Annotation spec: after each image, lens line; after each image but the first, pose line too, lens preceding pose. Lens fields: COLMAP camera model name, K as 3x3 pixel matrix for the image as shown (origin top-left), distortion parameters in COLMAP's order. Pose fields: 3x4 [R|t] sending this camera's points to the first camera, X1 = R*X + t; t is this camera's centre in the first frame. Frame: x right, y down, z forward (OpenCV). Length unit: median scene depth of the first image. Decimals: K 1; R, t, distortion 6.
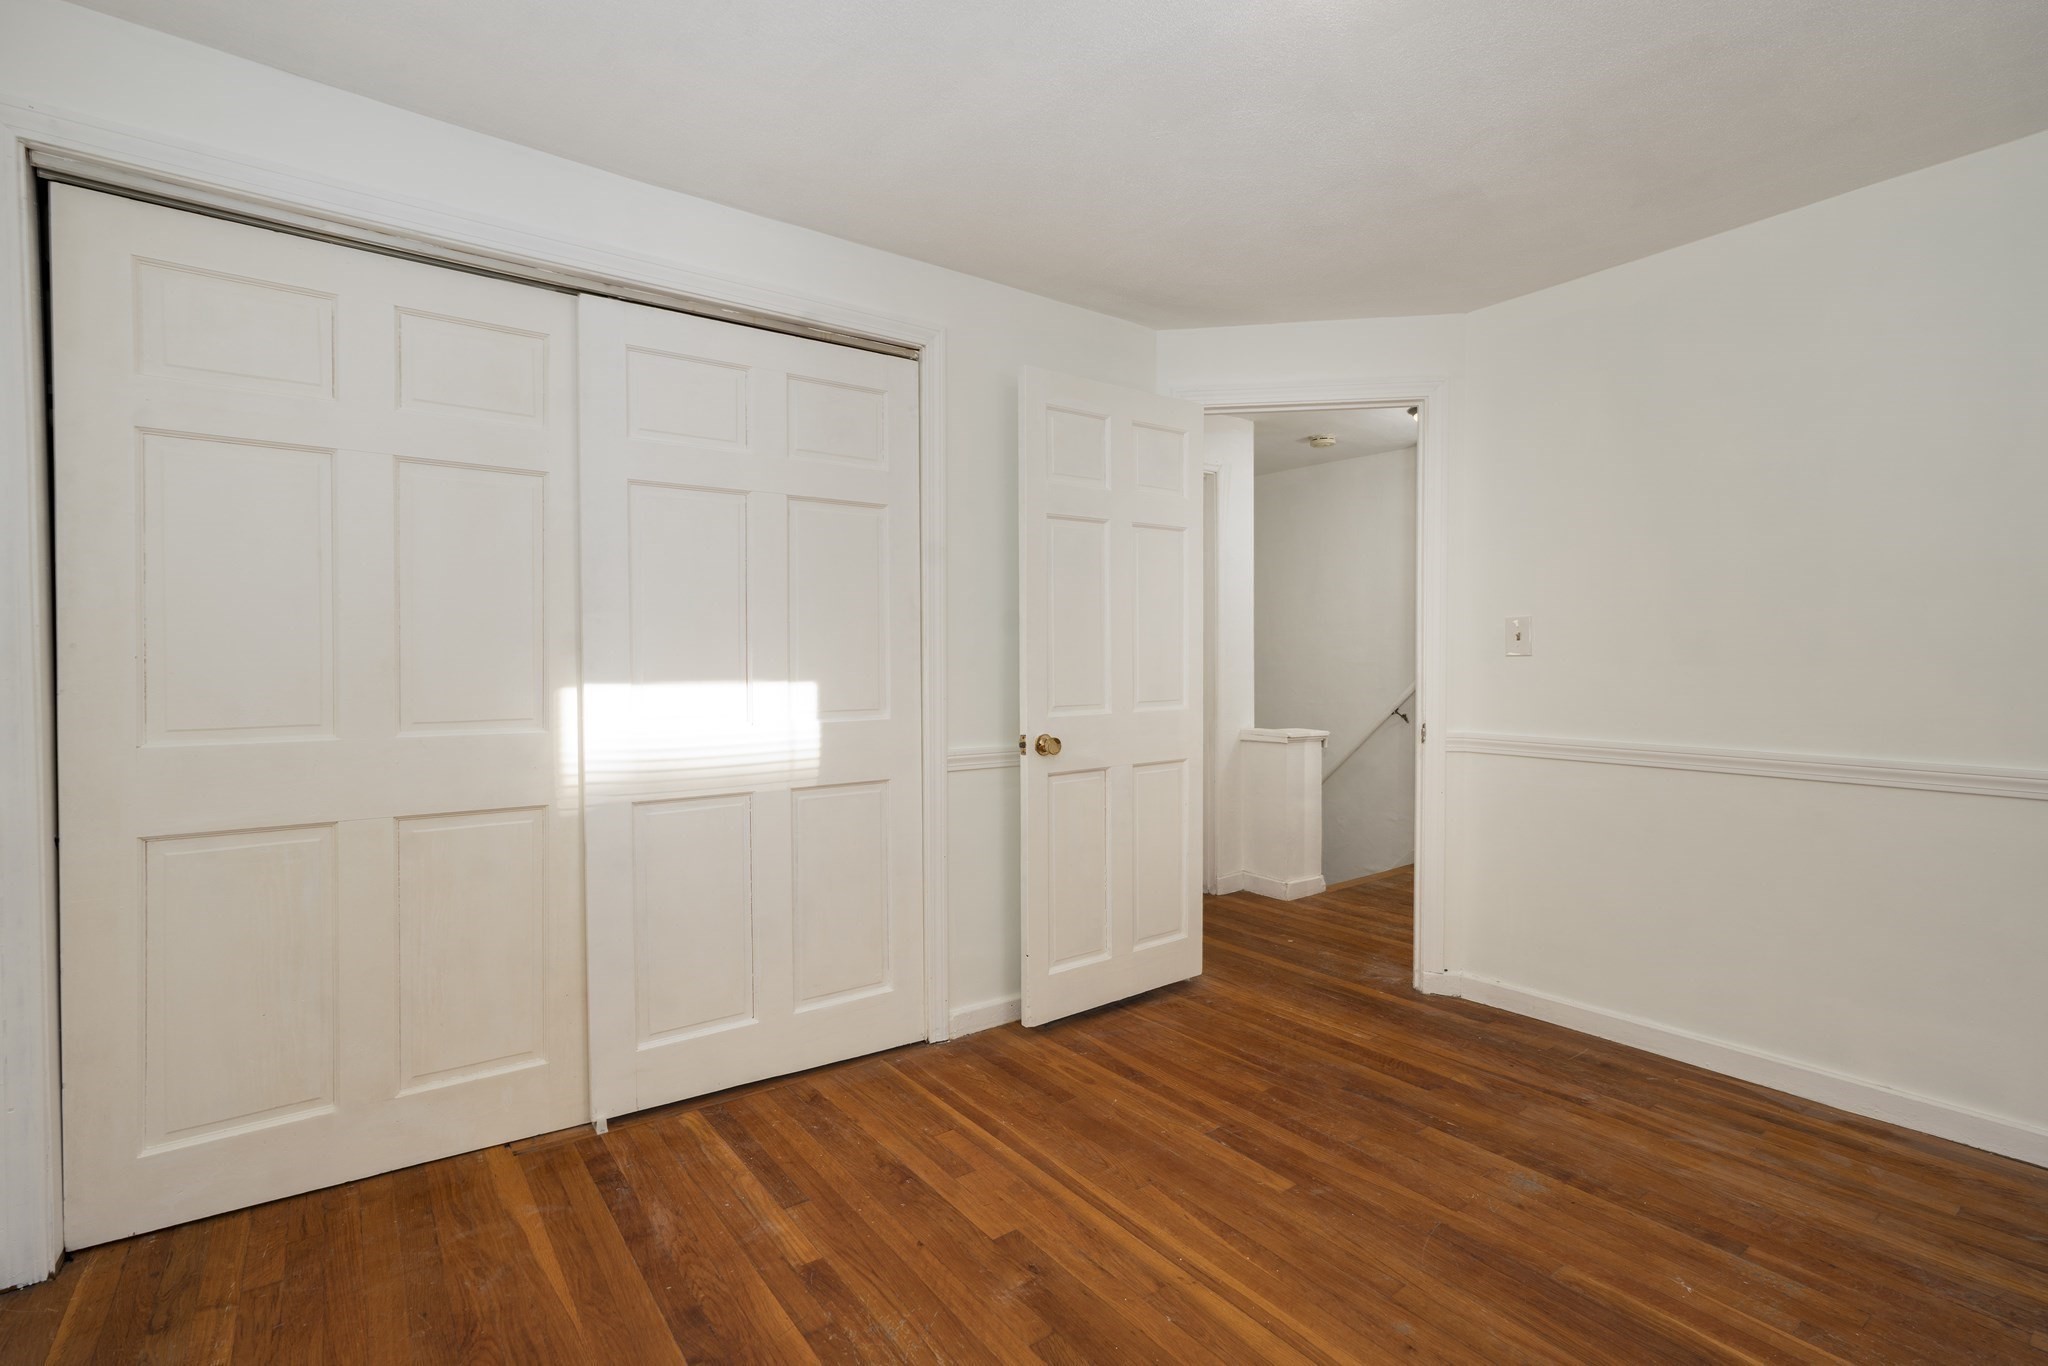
lens RADIAL K [[934.9, 0, 1027.7], [0, 934.9, 676.8], [0, 0, 1]] dist [-0.010909, 0.009801]
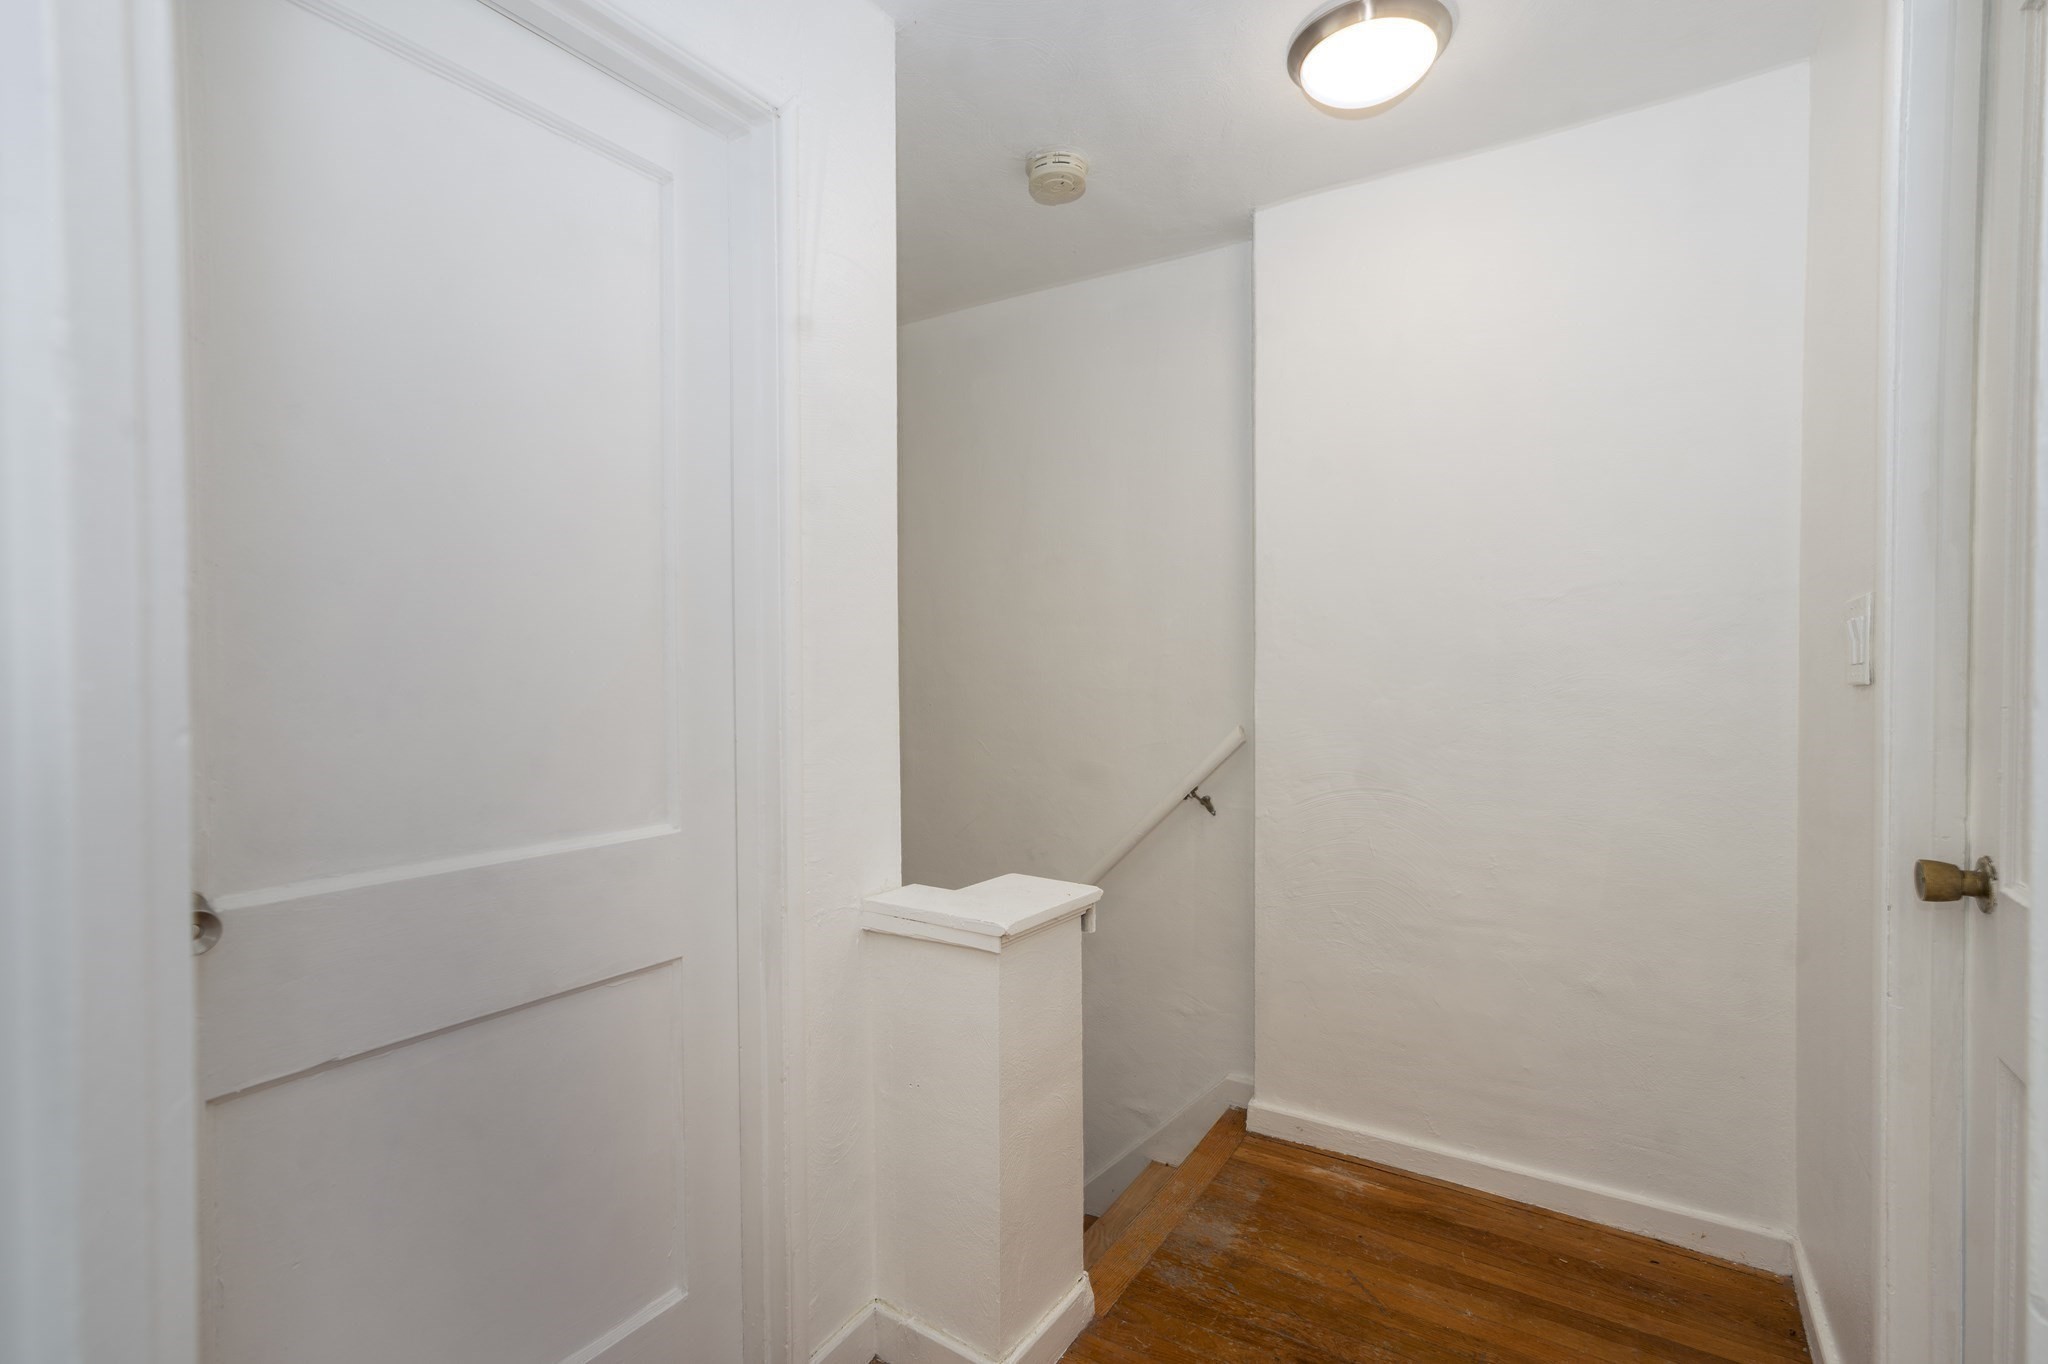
lens RADIAL K [[934.9, 0, 1024.4], [0, 934.9, 682.5], [0, 0, 1]] dist [-0.010909, 0.009801]
pose [[0.935277, -0.009828, 0.353781, 0.159534], [0.012015, 0.999920, -0.003986, -0.020727], [-0.353713, 0.007979, 0.935320, 0.641210]]
